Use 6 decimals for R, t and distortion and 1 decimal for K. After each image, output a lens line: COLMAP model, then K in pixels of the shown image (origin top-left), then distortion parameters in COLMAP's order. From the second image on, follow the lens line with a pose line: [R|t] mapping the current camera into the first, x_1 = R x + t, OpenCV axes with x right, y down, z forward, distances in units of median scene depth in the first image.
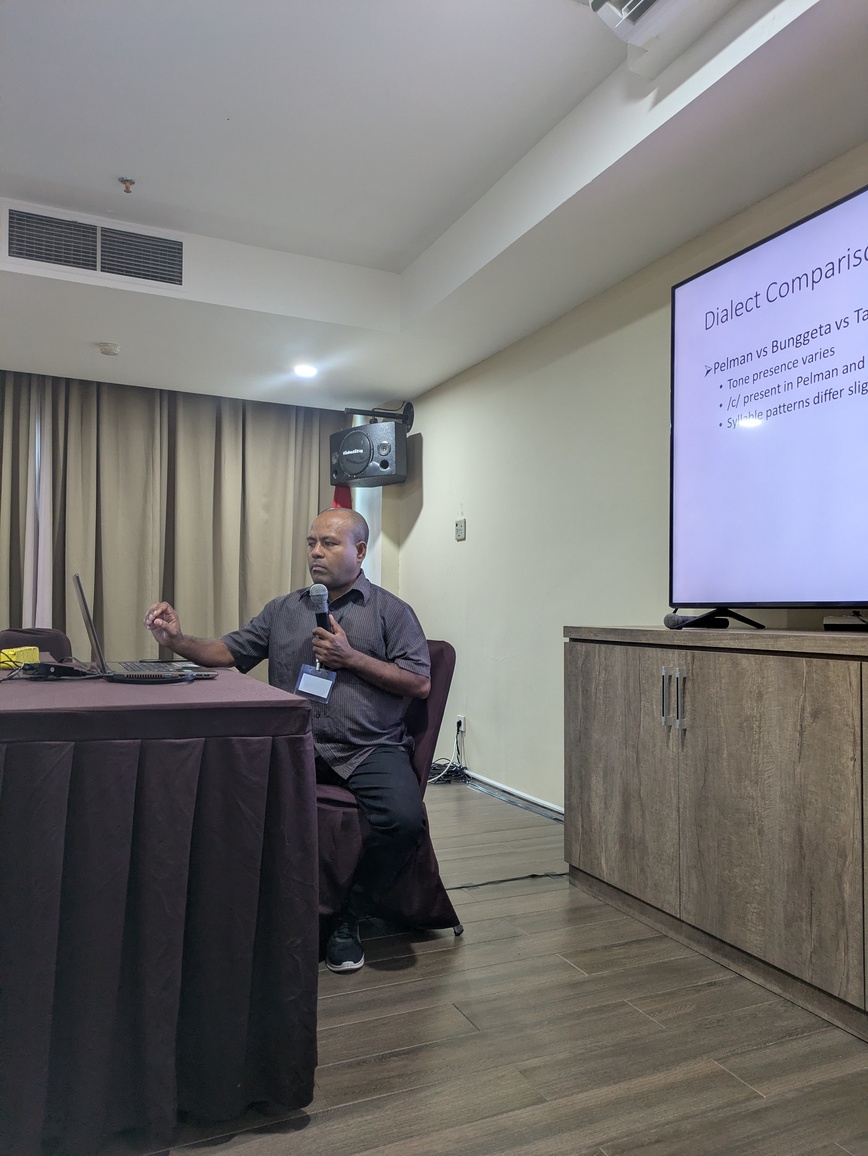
lens RADIAL K [[840.8, 0, 440.2], [0, 840.8, 596.5], [0, 0, 1]] dist [0.050445, -0.039996]
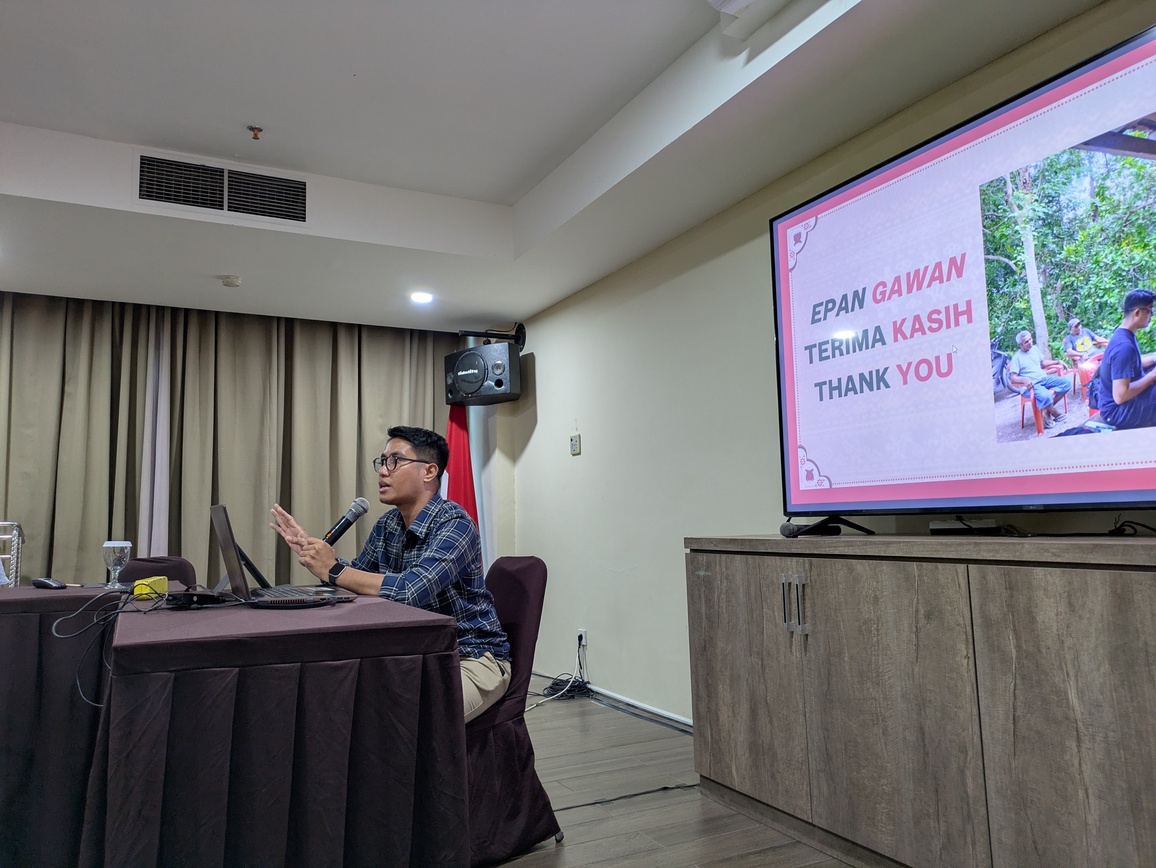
lens RADIAL K [[840.8, 0, 579.8], [0, 840.8, 432.4], [0, 0, 1]] dist [0.050445, -0.039996]
pose [[0.998751, -0.027459, 0.041741, -0.021892], [0.031067, 0.995600, -0.088402, -0.006141], [-0.039130, 0.089588, 0.995210, -0.041171]]
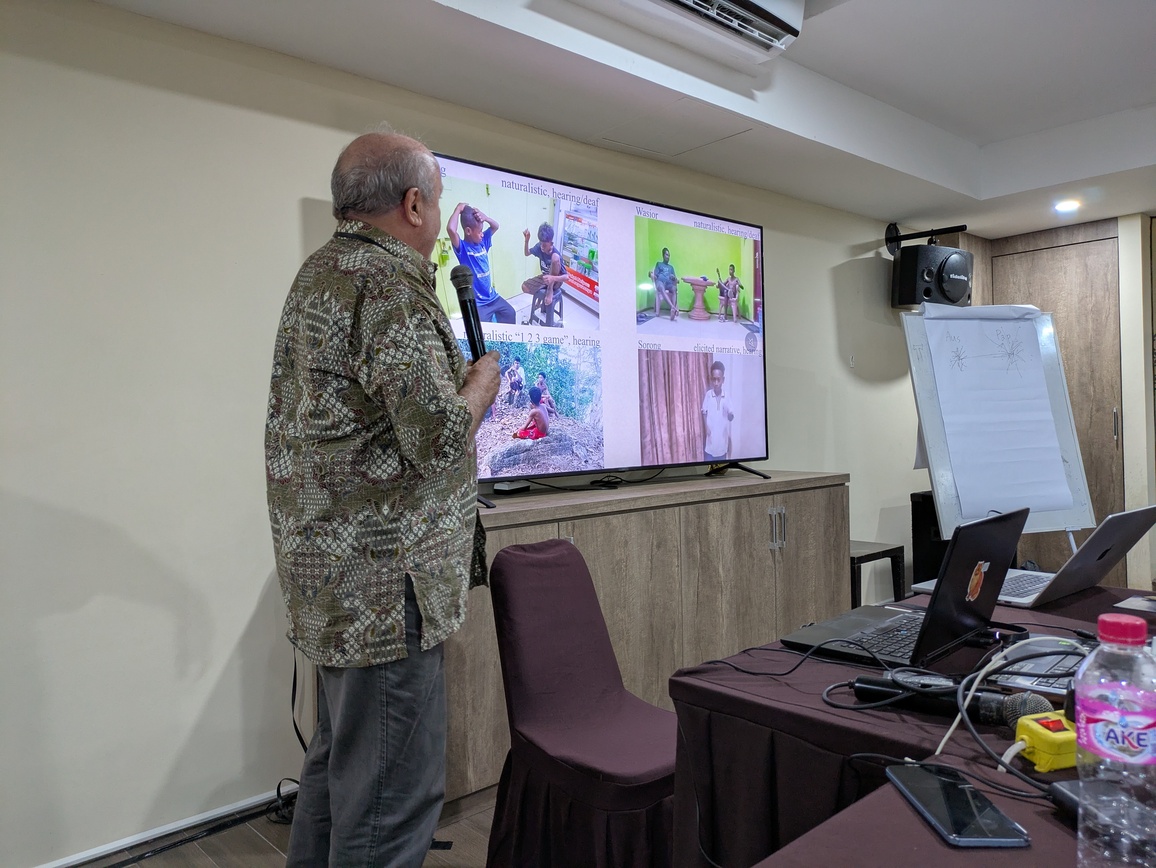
lens RADIAL K [[840.8, 0, 581.1], [0, 840.8, 428.5], [0, 0, 1]] dist [0.050445, -0.039996]
pose [[-0.292425, -0.011252, 0.956222, -0.659986], [0.004939, 0.999900, 0.013276, -0.064006], [-0.956276, 0.008605, -0.292340, 1.064795]]
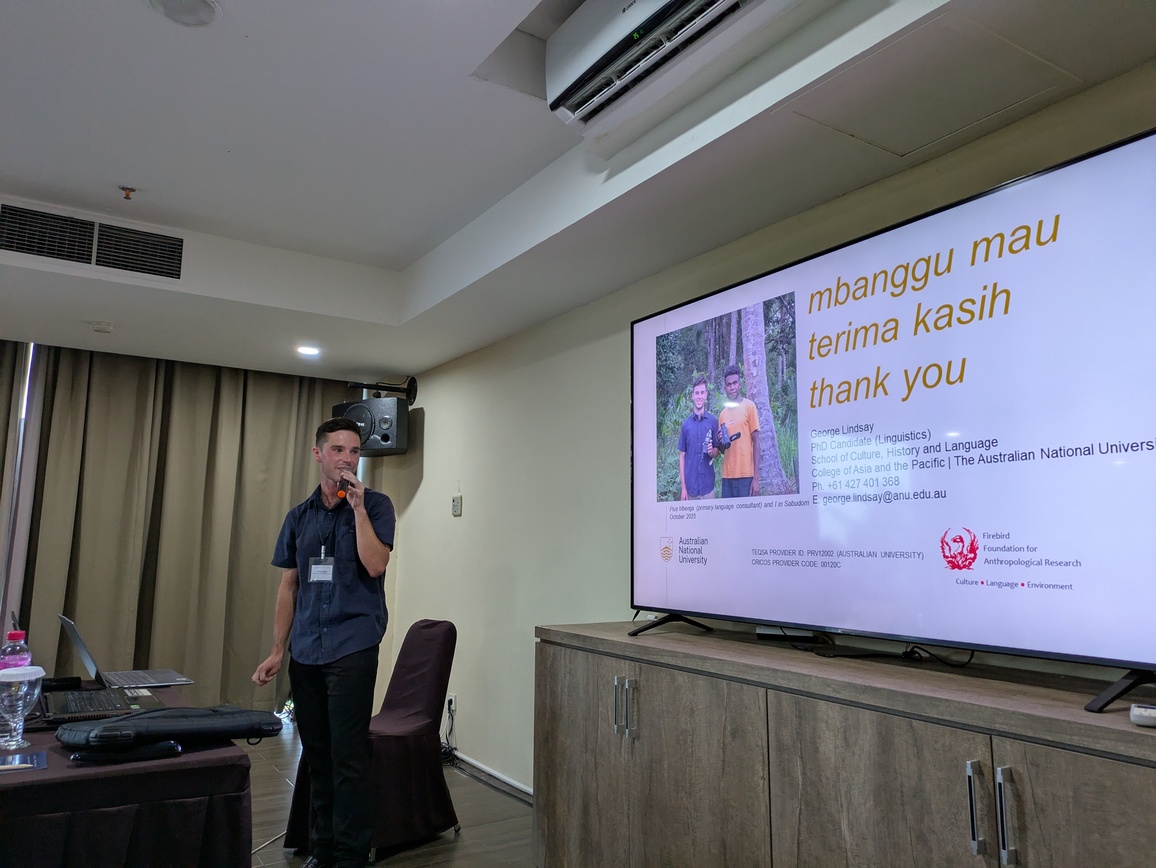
lens RADIAL K [[840.8, 0, 585.0], [0, 840.8, 425.5], [0, 0, 1]] dist [0.050445, -0.039996]
pose [[0.989913, 0.021293, 0.140069, 0.054885], [-0.003983, 0.992434, -0.122718, -0.085495], [-0.141622, 0.120923, 0.982507, -0.081494]]
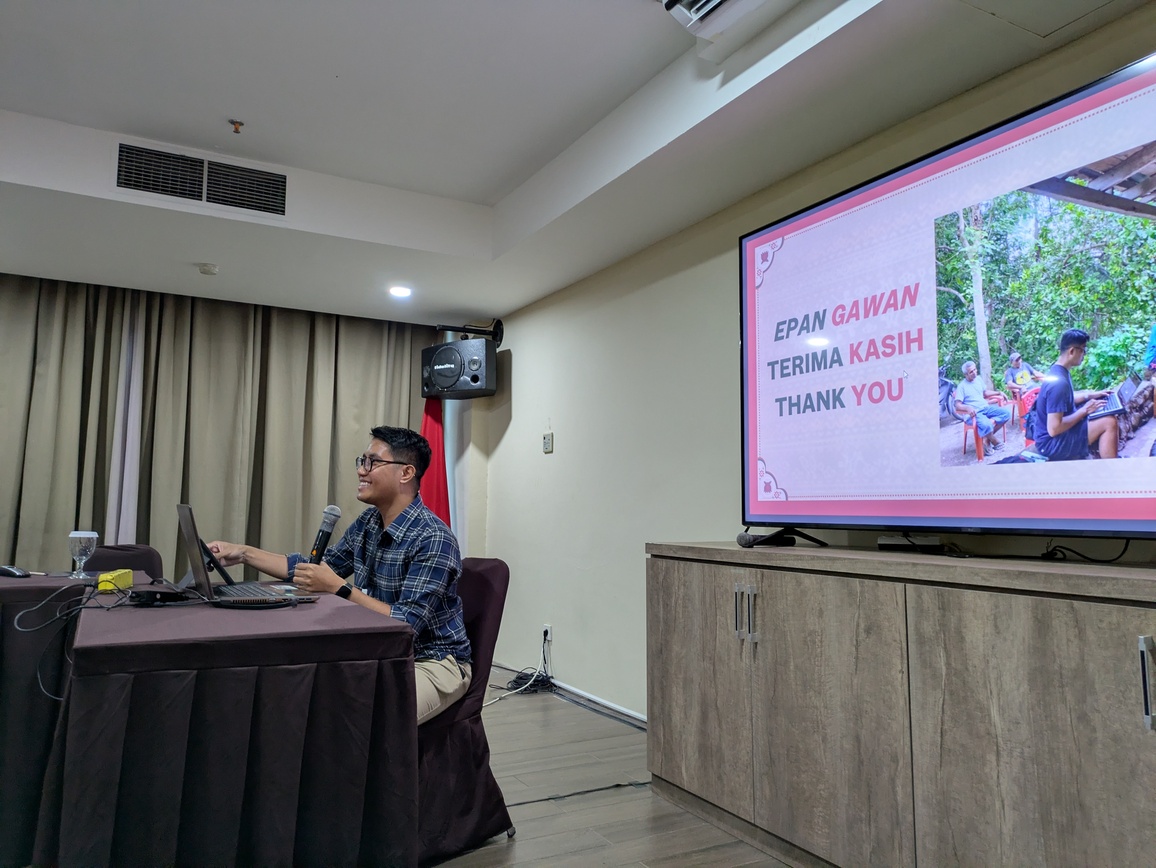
lens RADIAL K [[840.8, 0, 584.2], [0, 840.8, 429.2], [0, 0, 1]] dist [0.050445, -0.039996]
pose [[0.997546, 0.006107, 0.069741, -0.006479], [-0.000610, 0.996908, -0.078581, -0.024778], [-0.070005, 0.078346, 0.994465, -0.068432]]
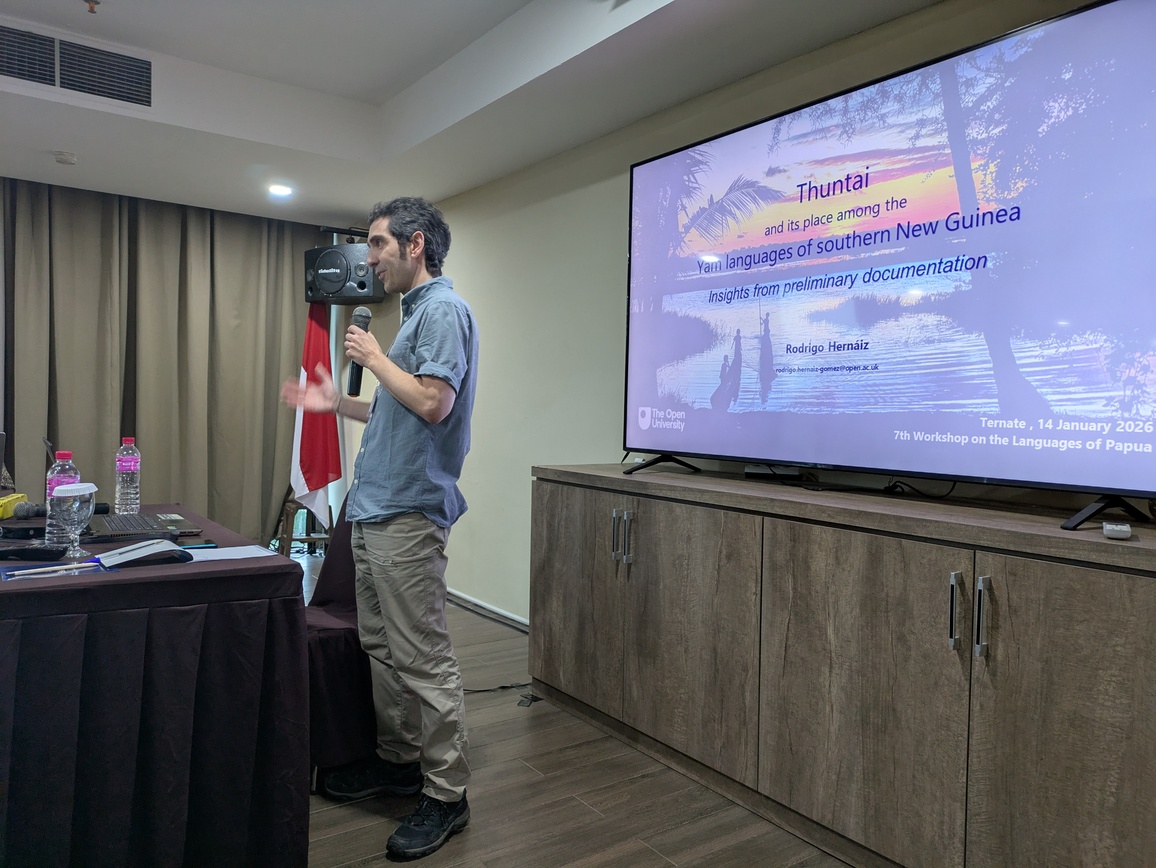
lens RADIAL K [[840.8, 0, 575.6], [0, 840.8, 434.8], [0, 0, 1]] dist [0.050445, -0.039996]
pose [[0.982157, 0.009180, 0.187840, -0.005161], [-0.019369, 0.998434, 0.052483, -0.065270], [-0.187064, -0.055185, 0.980796, -0.098255]]
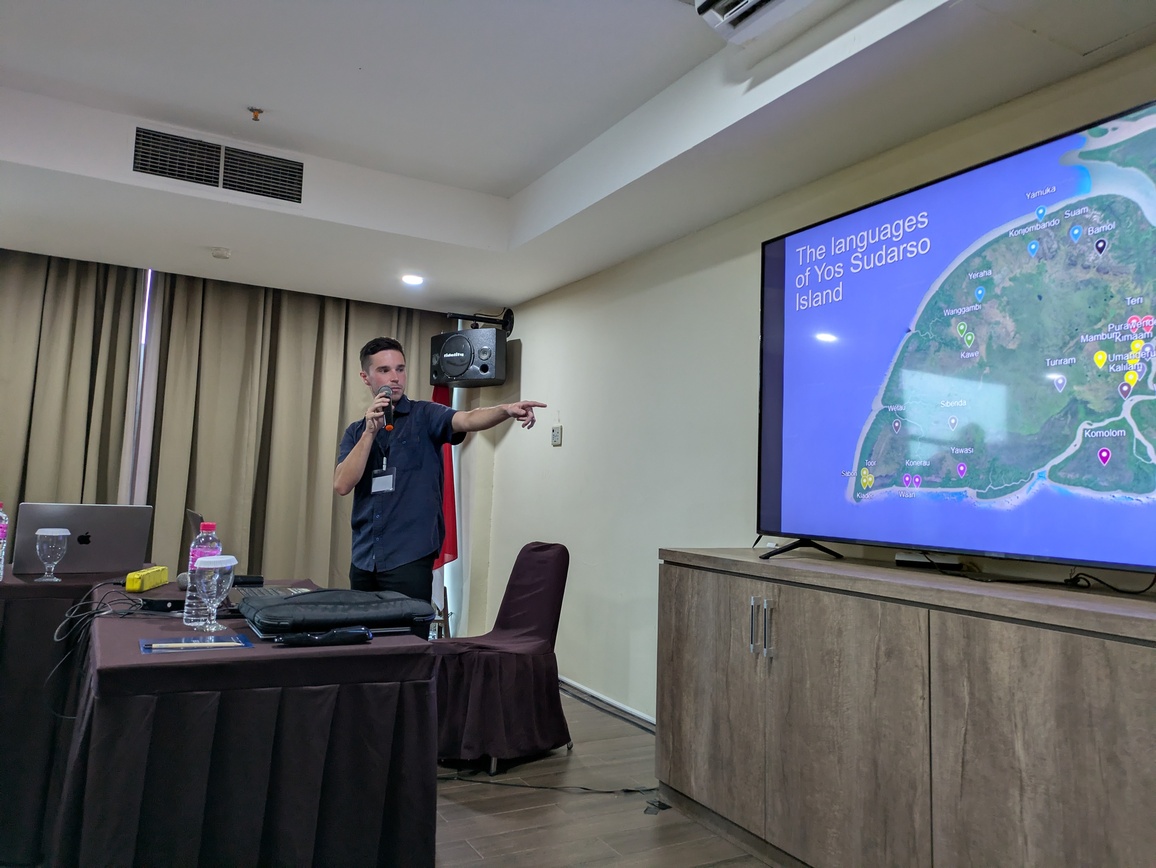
lens RADIAL K [[840.8, 0, 582.0], [0, 840.8, 416.5], [0, 0, 1]] dist [0.050445, -0.039996]
pose [[0.997120, 0.032222, 0.068650, -0.028274], [-0.027515, 0.997276, -0.068438, -0.055495], [-0.070668, 0.066352, 0.995291, -0.060840]]
